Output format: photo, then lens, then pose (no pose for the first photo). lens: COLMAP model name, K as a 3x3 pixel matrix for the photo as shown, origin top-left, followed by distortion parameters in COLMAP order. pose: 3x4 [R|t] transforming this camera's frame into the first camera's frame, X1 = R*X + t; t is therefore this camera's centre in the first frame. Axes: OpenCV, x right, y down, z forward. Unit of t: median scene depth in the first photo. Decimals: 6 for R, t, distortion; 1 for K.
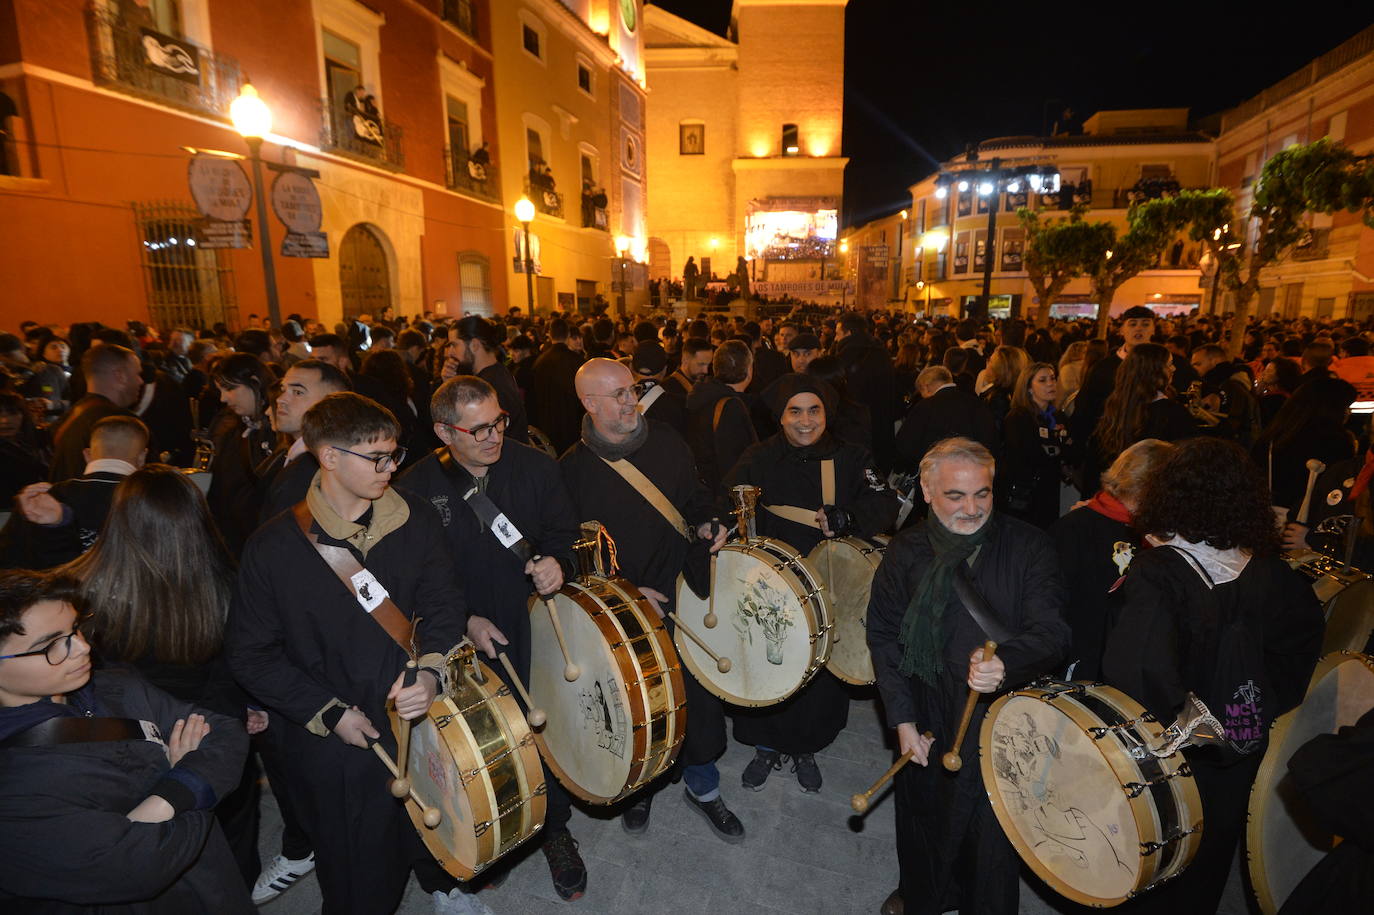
lens RADIAL K [[617.9, 0, 687.0], [0, 617.9, 457.5], [0, 0, 1]] dist [-0.018953, -0.010784]
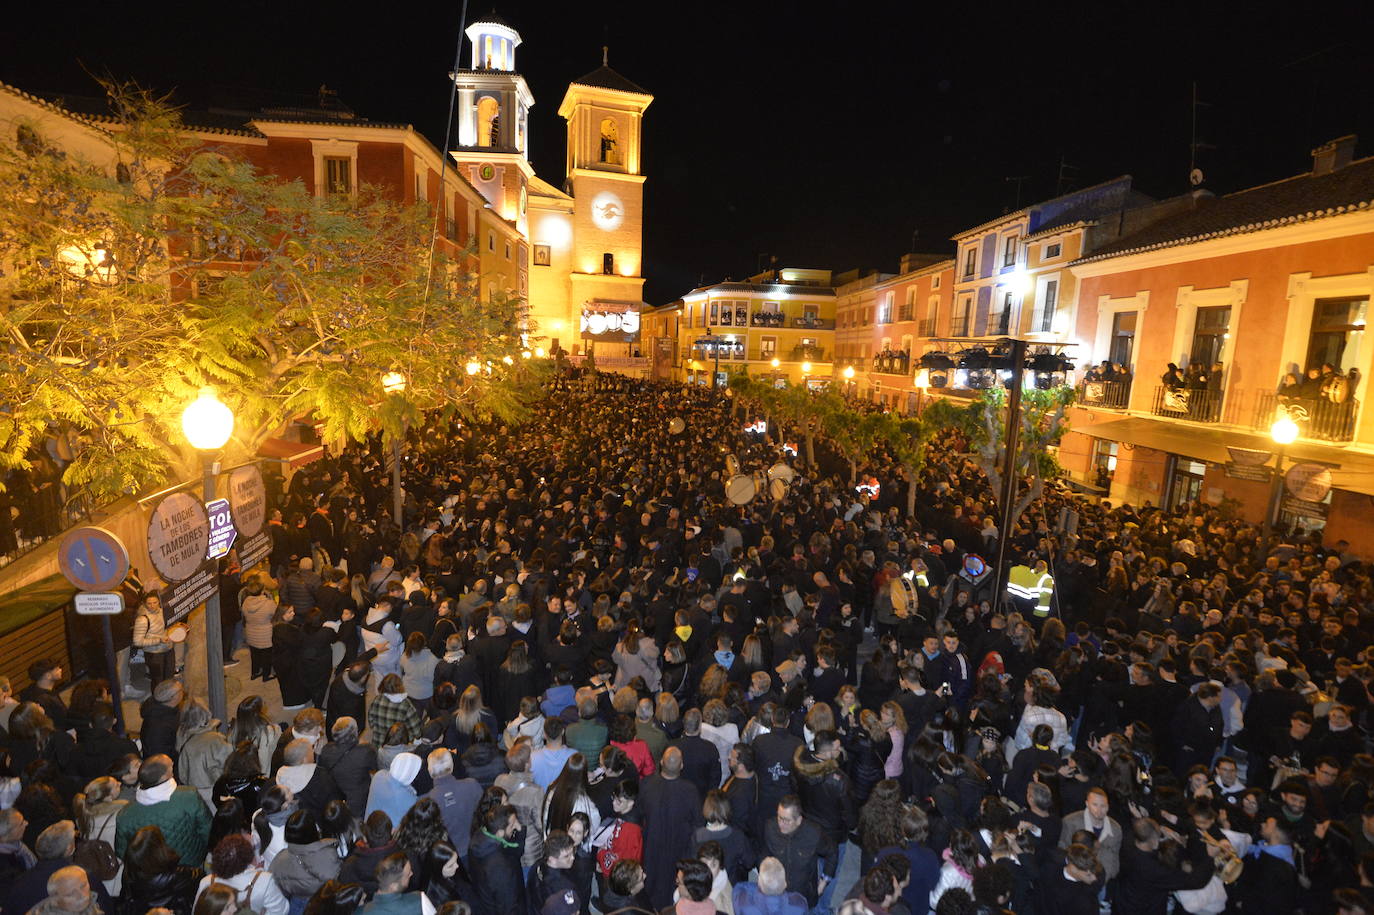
lens RADIAL K [[628.8, 0, 687.0], [0, 628.8, 457.5], [0, 0, 1]] dist [-0.015719, -0.012015]
pose [[0.939887, -0.012270, 0.341265, -0.237964], [0.026701, 0.998935, -0.037622, 0.040555], [-0.340440, 0.044472, 0.939214, -0.654162]]
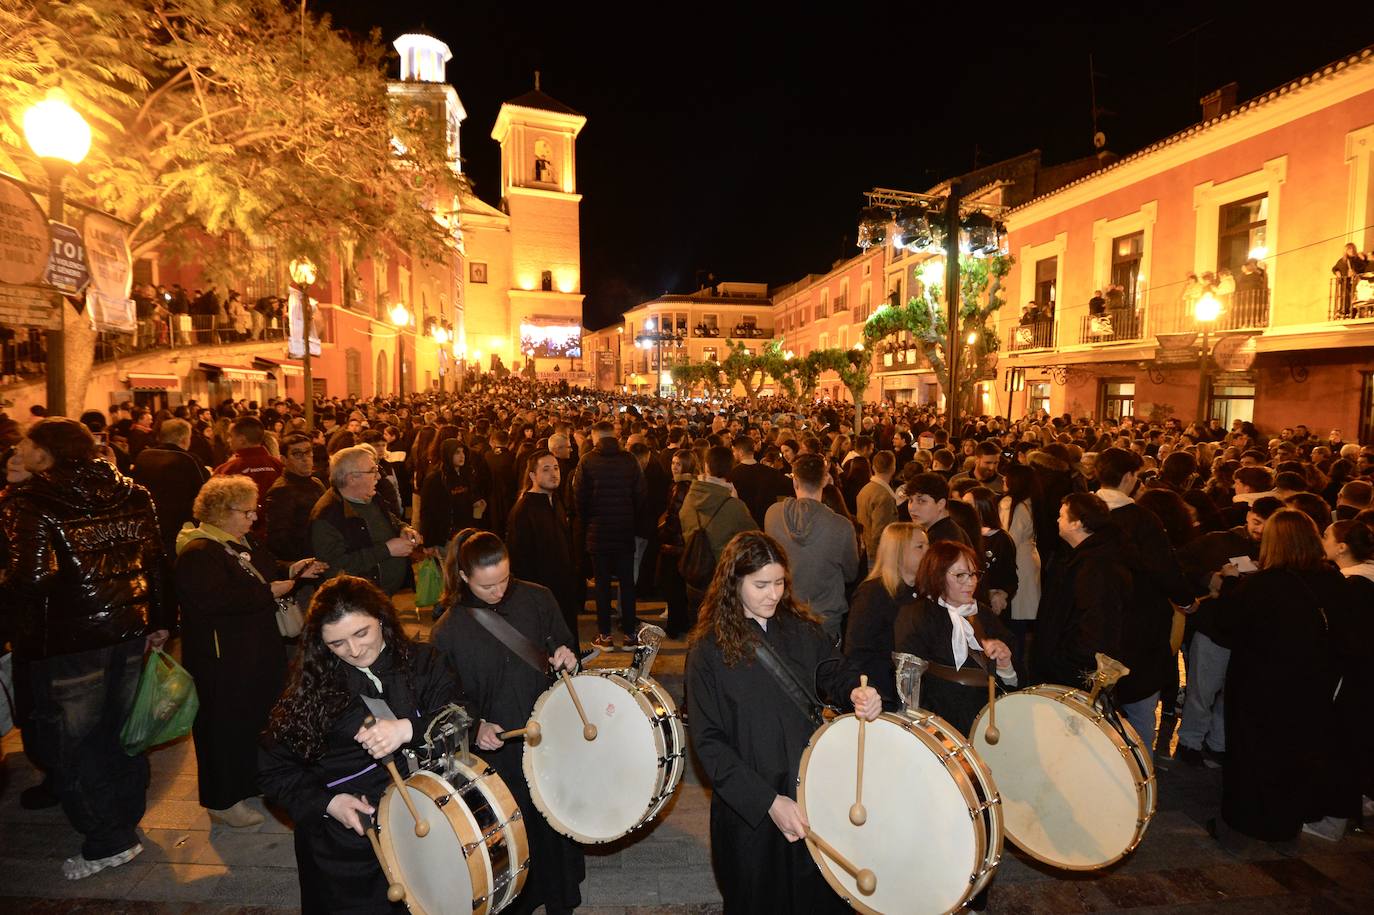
lens RADIAL K [[628.8, 0, 687.0], [0, 628.8, 457.5], [0, 0, 1]] dist [-0.015719, -0.012015]
pose [[0.907731, -0.027498, 0.418651, -0.228056], [0.076960, 0.991832, -0.101720, 0.135097], [-0.412435, 0.124554, 0.902432, -0.629579]]
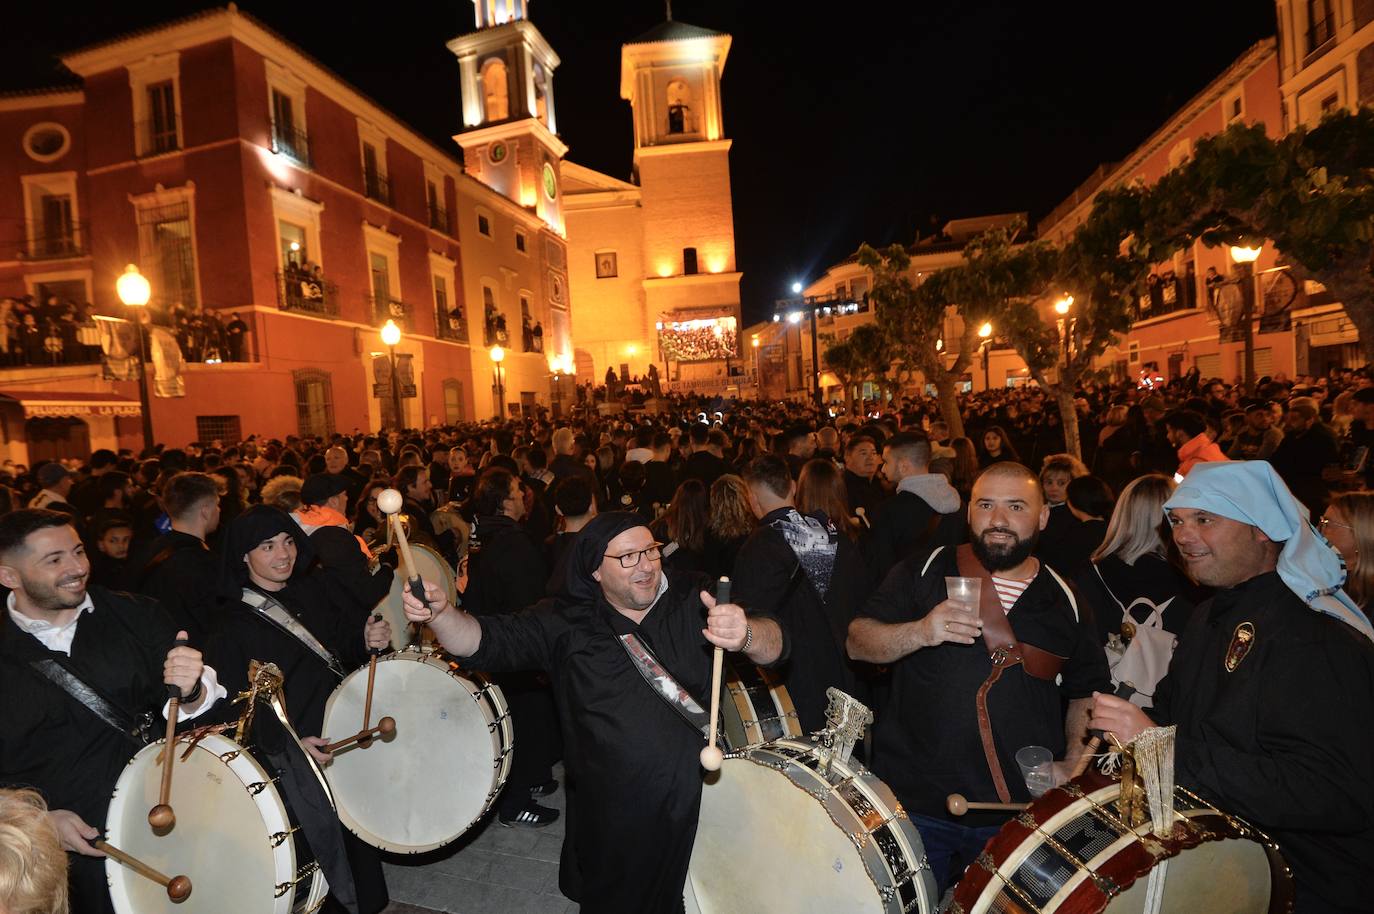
lens RADIAL K [[701.4, 0, 606.2], [0, 701.4, 460.7], [0, 0, 1]] dist [-0.004424, -0.021887]
pose [[0.997977, -0.061338, -0.016732, 0.009449], [0.057889, 0.985452, -0.159794, 0.072234], [0.026290, 0.158502, 0.987009, -0.315659]]
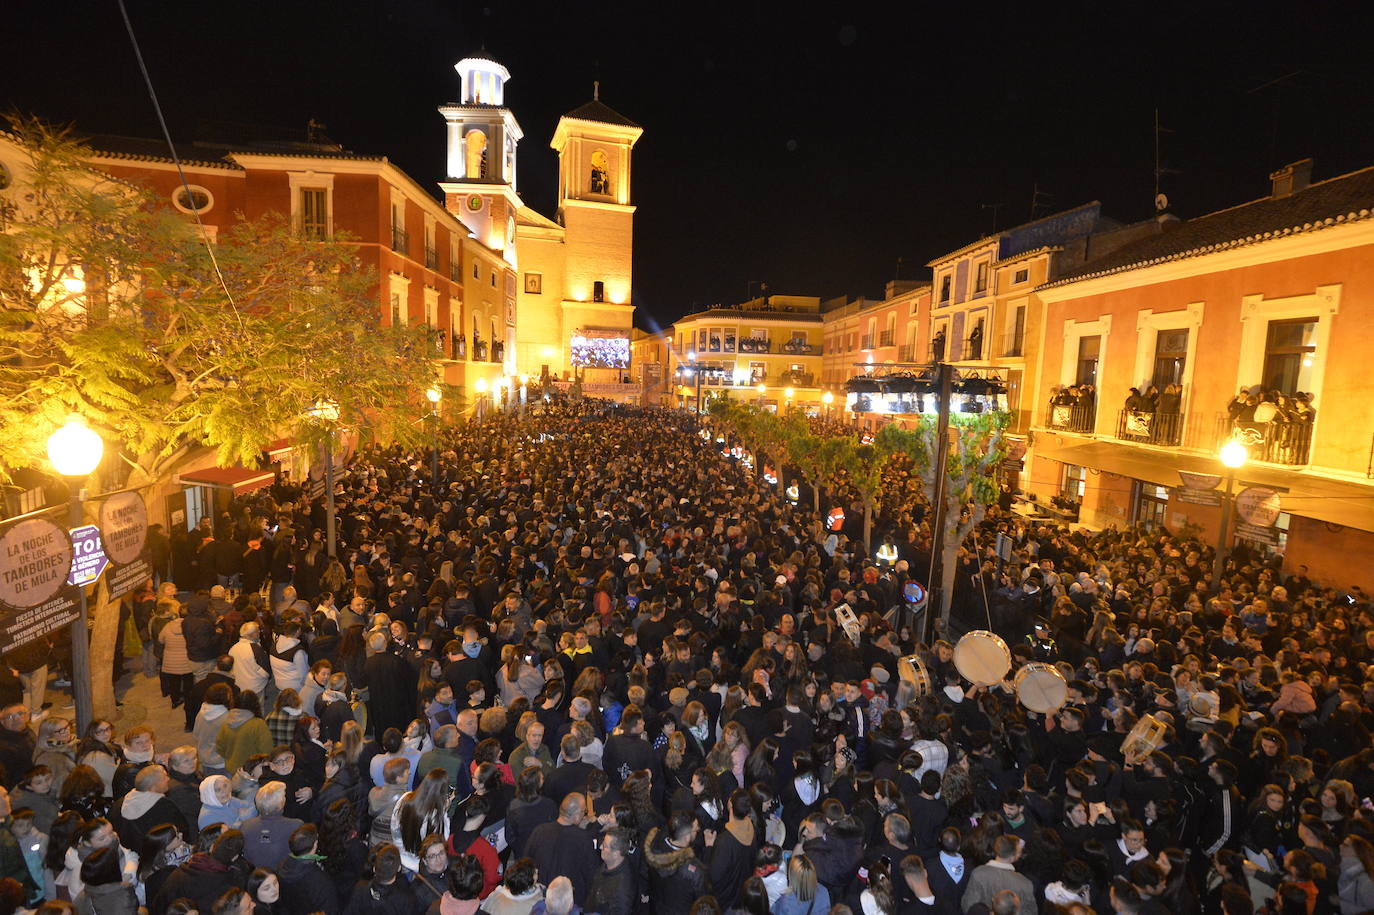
lens RADIAL K [[628.8, 0, 687.0], [0, 628.8, 457.5], [0, 0, 1]] dist [-0.015719, -0.012015]
pose [[0.941733, -0.000804, 0.336361, -0.196468], [0.028931, 0.996485, -0.078619, 0.041609], [-0.335115, 0.083769, 0.938446, -0.665784]]
